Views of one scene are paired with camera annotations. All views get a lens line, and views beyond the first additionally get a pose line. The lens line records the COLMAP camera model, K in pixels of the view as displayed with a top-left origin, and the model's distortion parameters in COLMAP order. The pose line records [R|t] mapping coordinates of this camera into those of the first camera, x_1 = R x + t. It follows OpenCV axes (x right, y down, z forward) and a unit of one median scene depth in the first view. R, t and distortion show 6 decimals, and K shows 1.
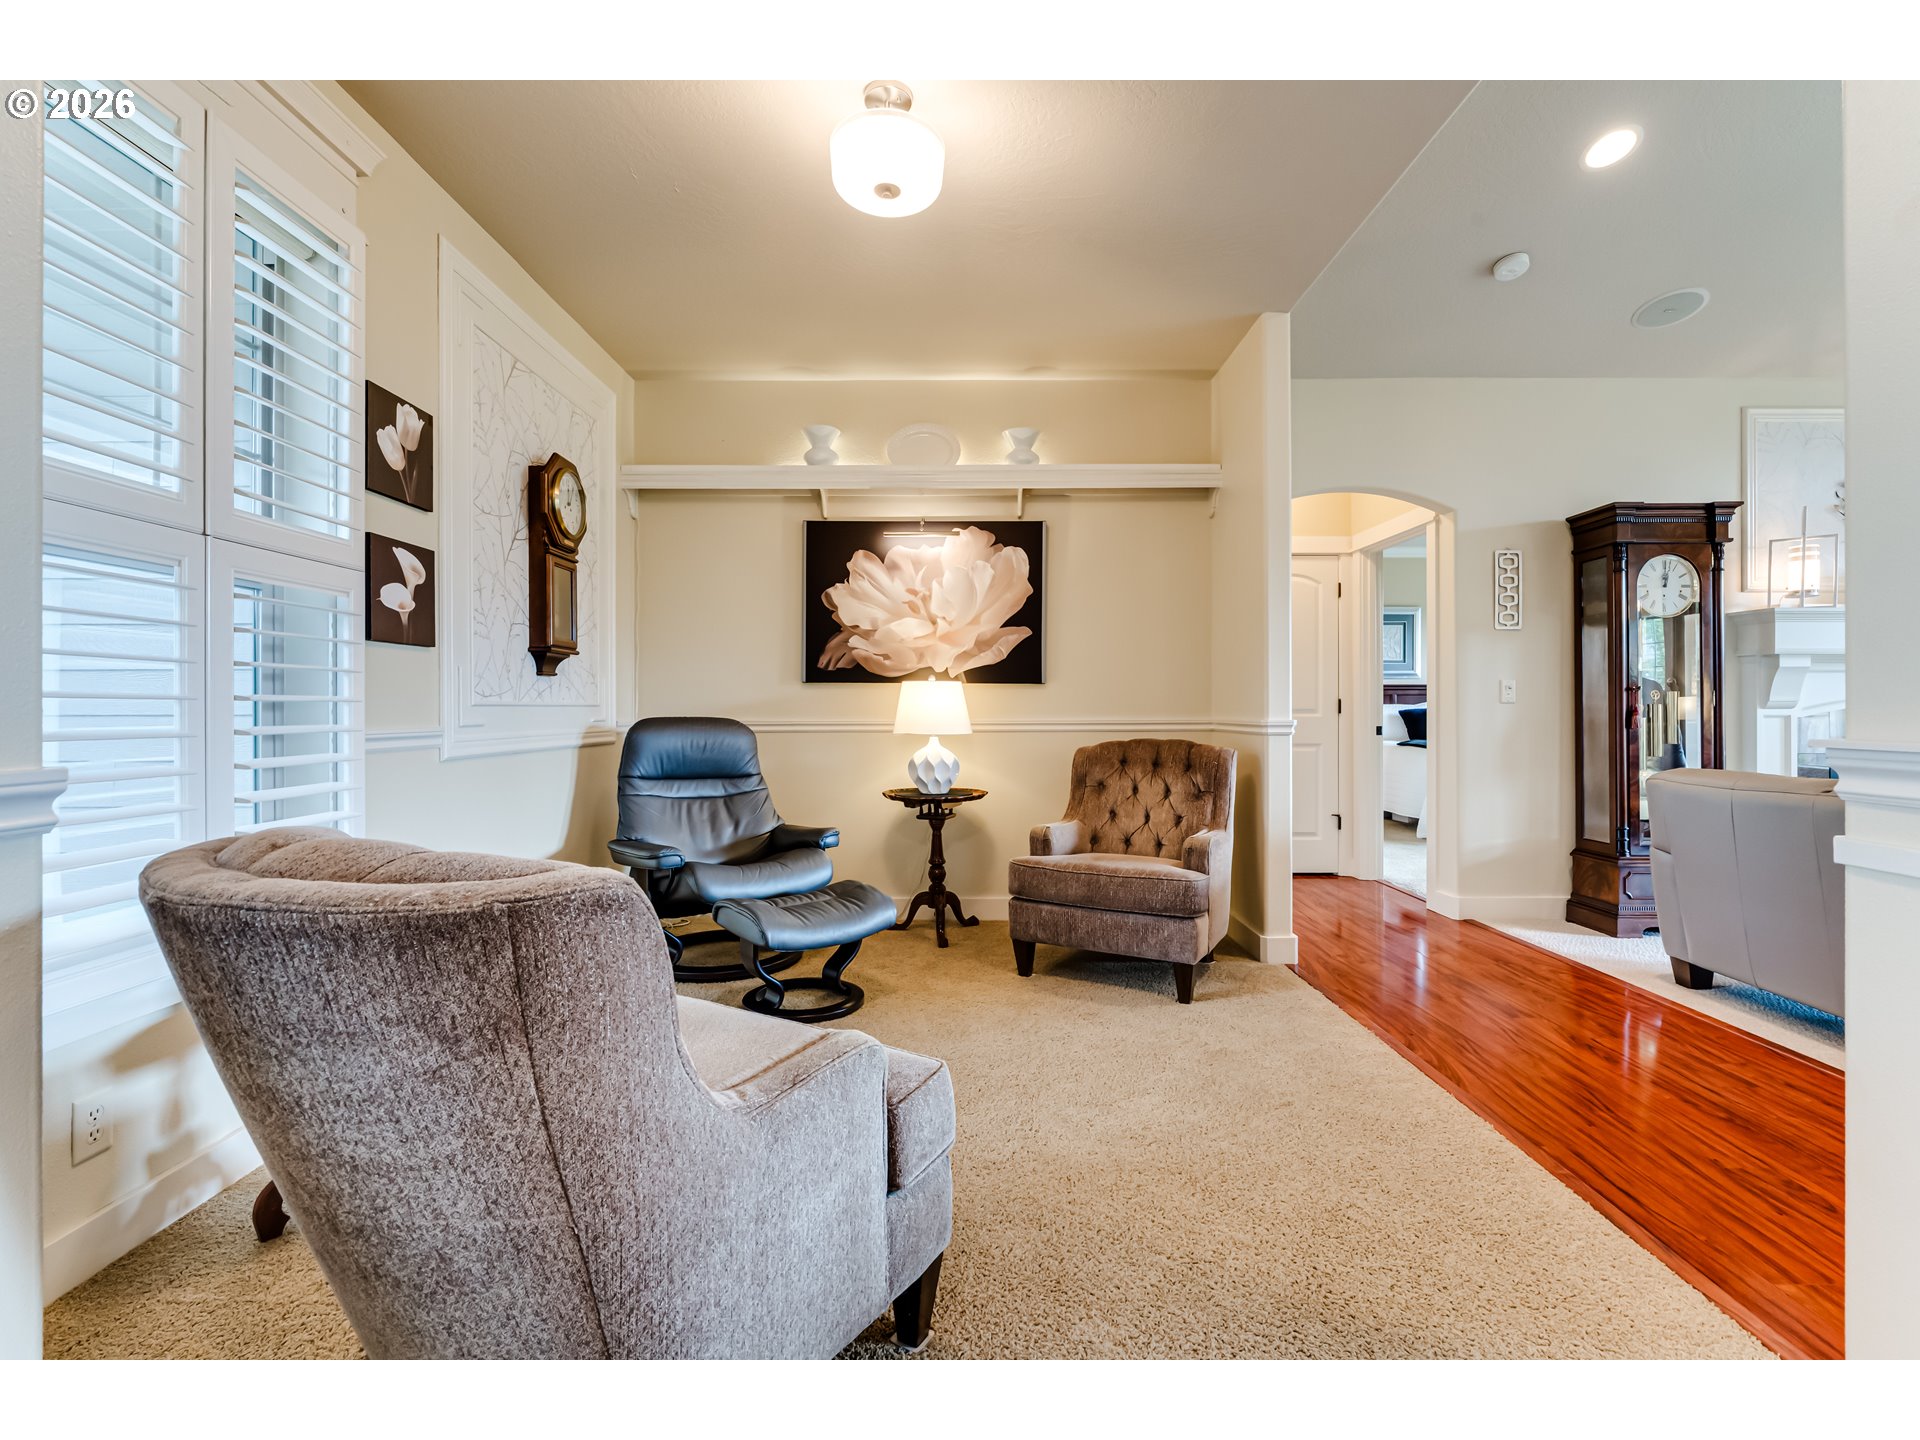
lens RADIAL K [[876.3, 0, 962.3], [0, 876.3, 716.3], [0, 0, 1]] dist [-0.003354, 0.001024]
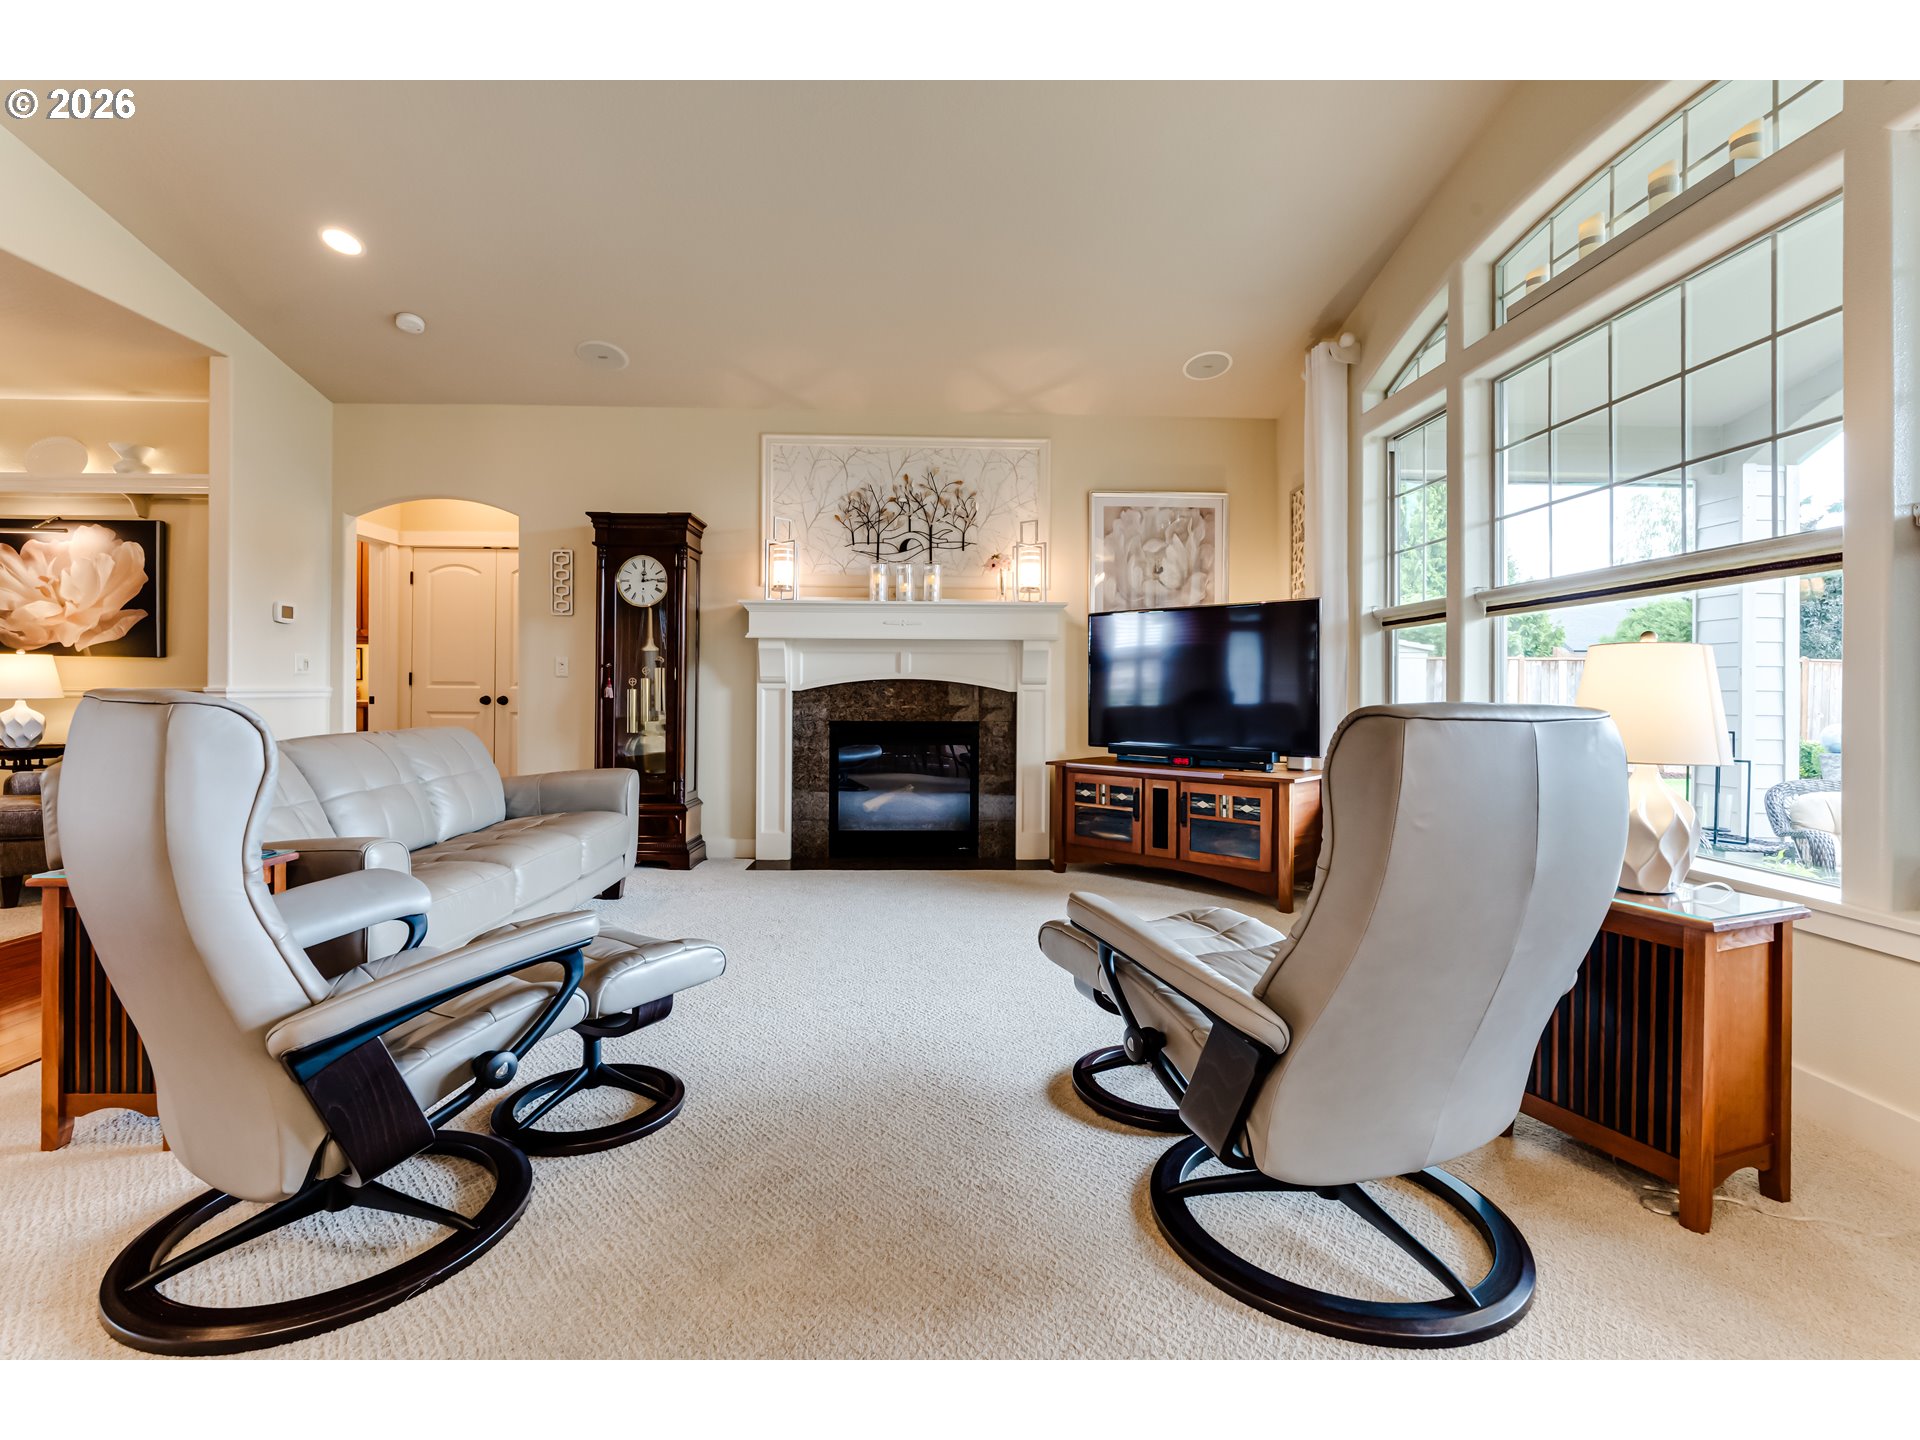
lens RADIAL K [[877.7, 0, 960.6], [0, 877.7, 694.8], [0, 0, 1]] dist [-0.002649, 0.000059]
pose [[0.999430, 0.007378, 0.032942, 1.142643], [-0.007259, 0.999967, -0.003750, 0.010151], [-0.032968, 0.003508, 0.999450, -0.221873]]
